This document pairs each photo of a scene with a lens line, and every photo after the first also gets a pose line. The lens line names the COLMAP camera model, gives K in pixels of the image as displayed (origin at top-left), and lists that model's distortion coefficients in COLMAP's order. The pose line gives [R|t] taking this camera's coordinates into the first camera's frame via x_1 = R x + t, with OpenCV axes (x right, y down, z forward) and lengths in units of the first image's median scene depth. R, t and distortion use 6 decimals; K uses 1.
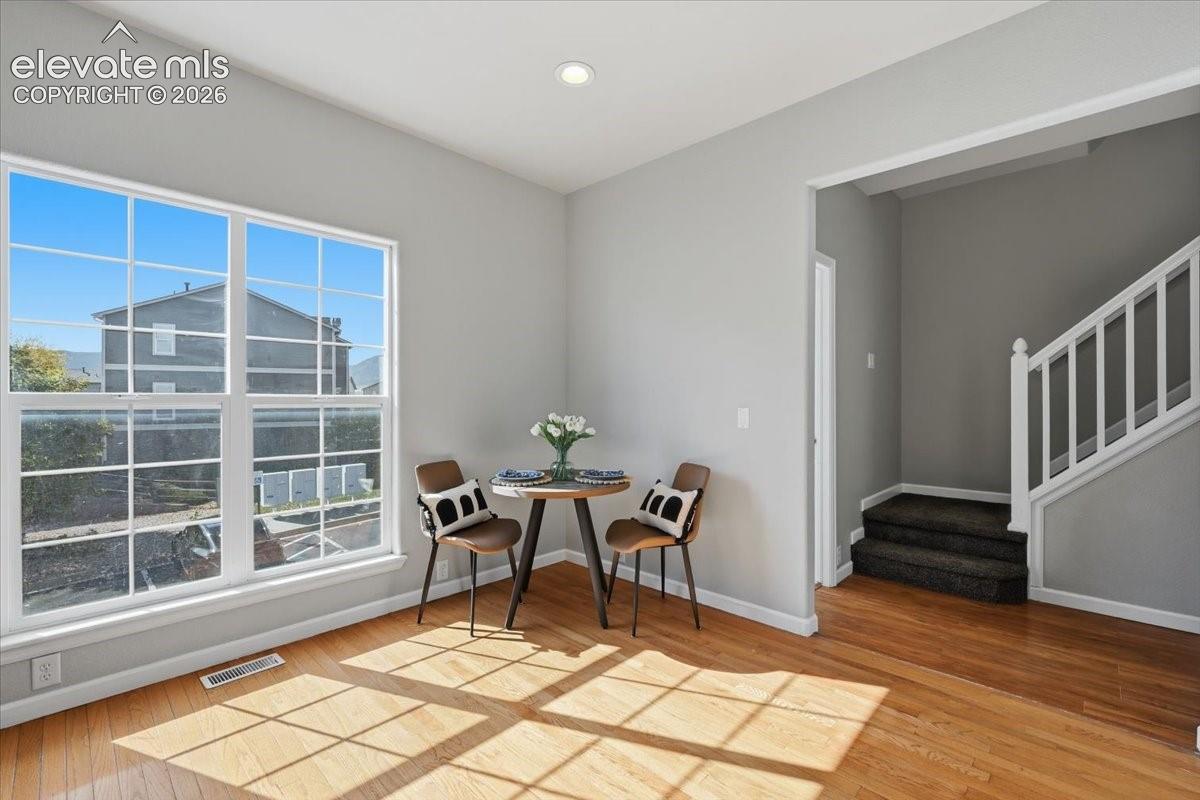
lens RADIAL K [[514.0, 0, 600.0], [0, 514.0, 400.0], [0, 0, 1]] dist [0.000242, 0.000559]
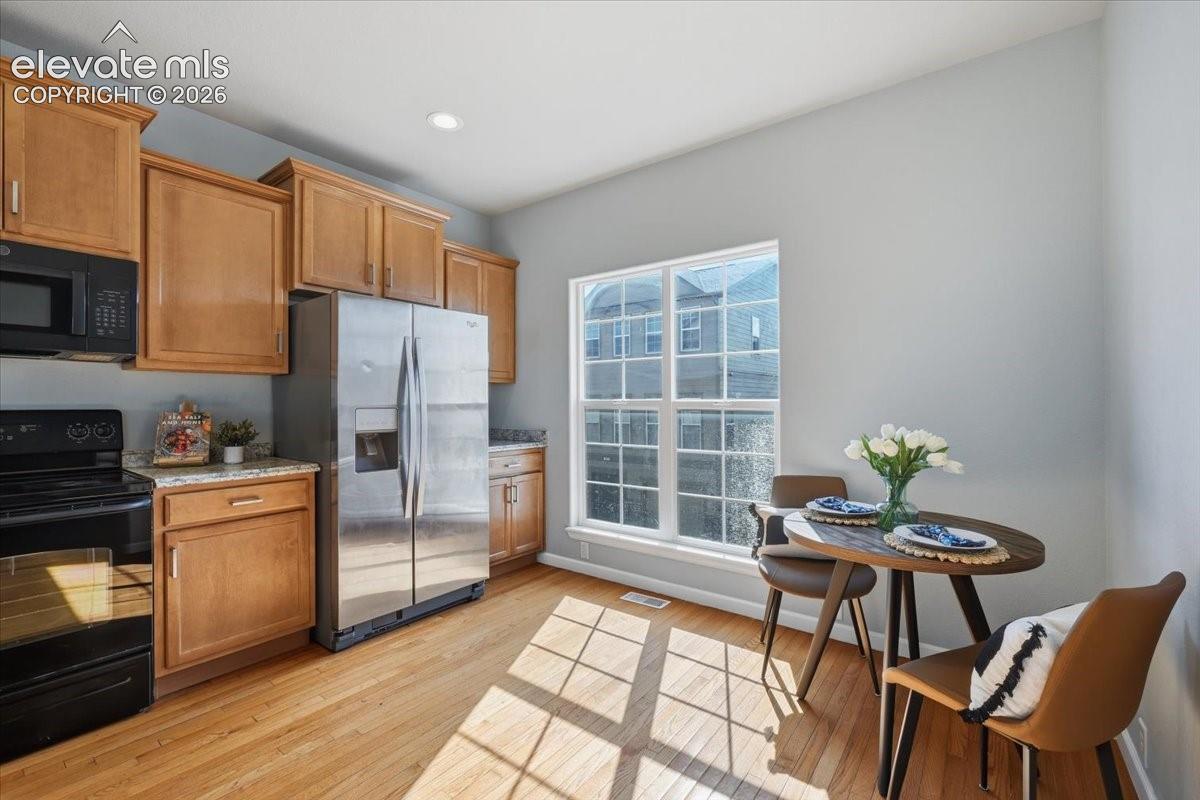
lens RADIAL K [[498.8, 0, 596.5], [0, 498.8, 403.6], [0, 0, 1]] dist [-0.001938, -0.000136]
pose [[0.127715, -0.002534, -0.991808, 0.614946], [0.001215, 0.999996, -0.002398, 0.001939], [0.991810, -0.000899, 0.127718, 0.699719]]
